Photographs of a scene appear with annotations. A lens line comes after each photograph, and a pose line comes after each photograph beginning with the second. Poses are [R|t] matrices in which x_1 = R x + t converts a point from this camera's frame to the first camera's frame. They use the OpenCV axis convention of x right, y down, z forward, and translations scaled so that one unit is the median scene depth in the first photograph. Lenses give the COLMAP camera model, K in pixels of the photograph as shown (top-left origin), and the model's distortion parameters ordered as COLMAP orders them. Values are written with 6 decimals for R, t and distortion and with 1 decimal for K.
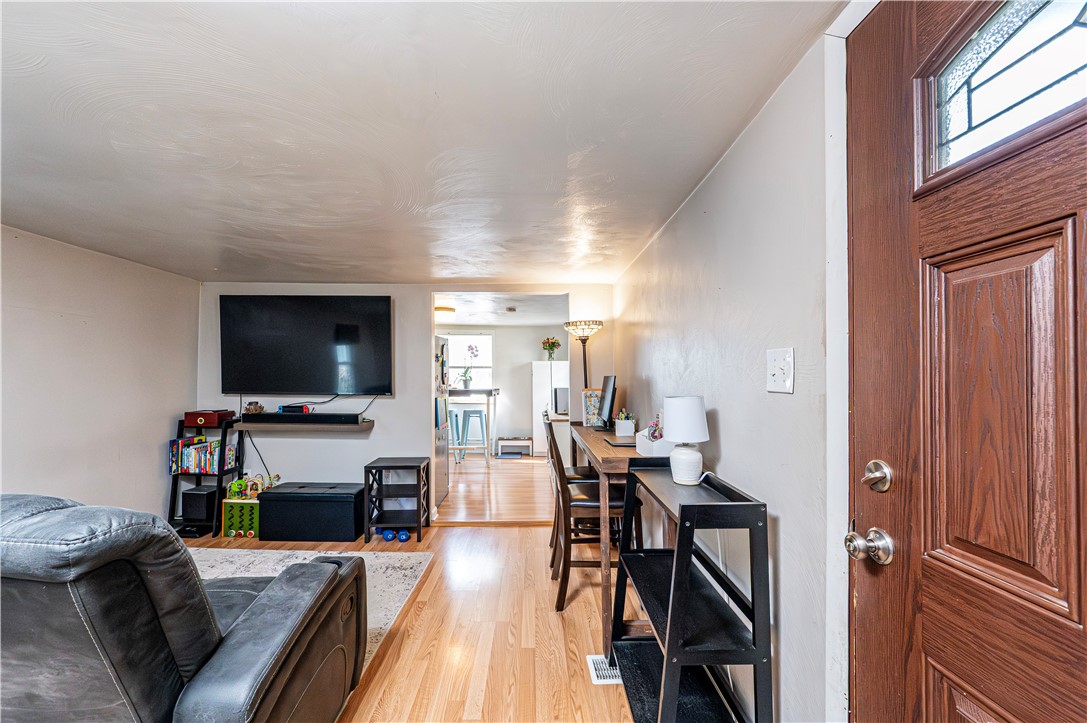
lens RADIAL K [[442.4, 0, 541.3], [0, 442.4, 386.3], [0, 0, 1]] dist [0.000900, -0.000041]
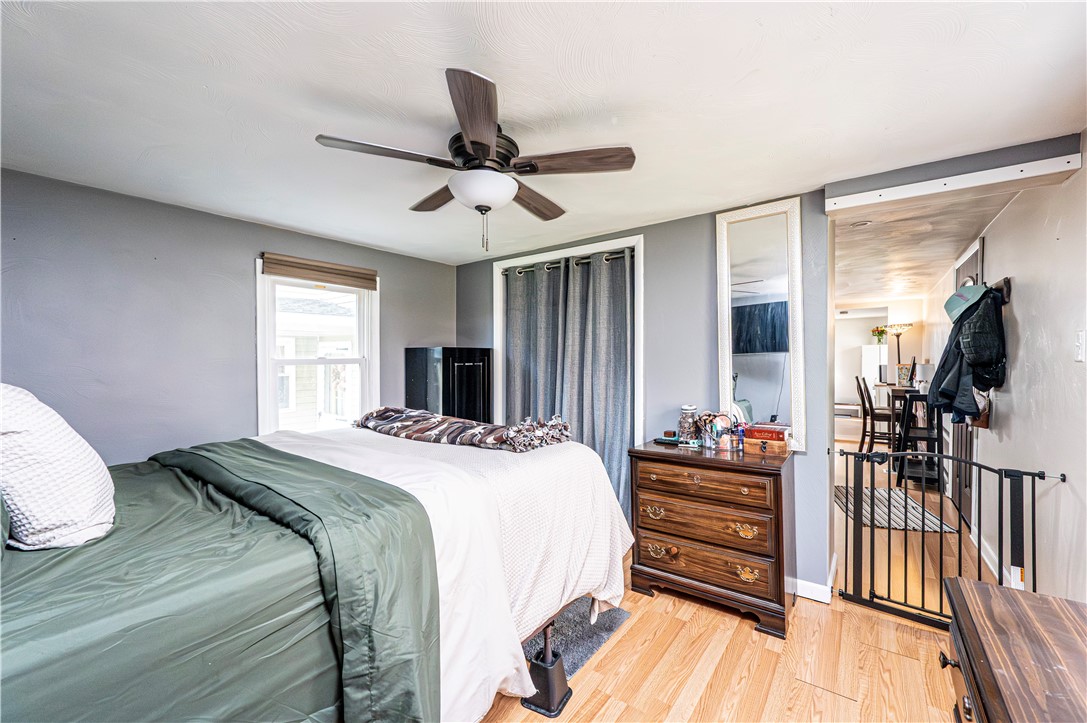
lens RADIAL K [[442.4, 0, 541.3], [0, 442.4, 386.3], [0, 0, 1]] dist [0.000900, -0.000041]
pose [[0.795807, 0.028167, -0.604895, 0.042949], [-0.002758, 0.999076, 0.042893, 0.023475], [0.605544, -0.032466, 0.795149, -1.263722]]
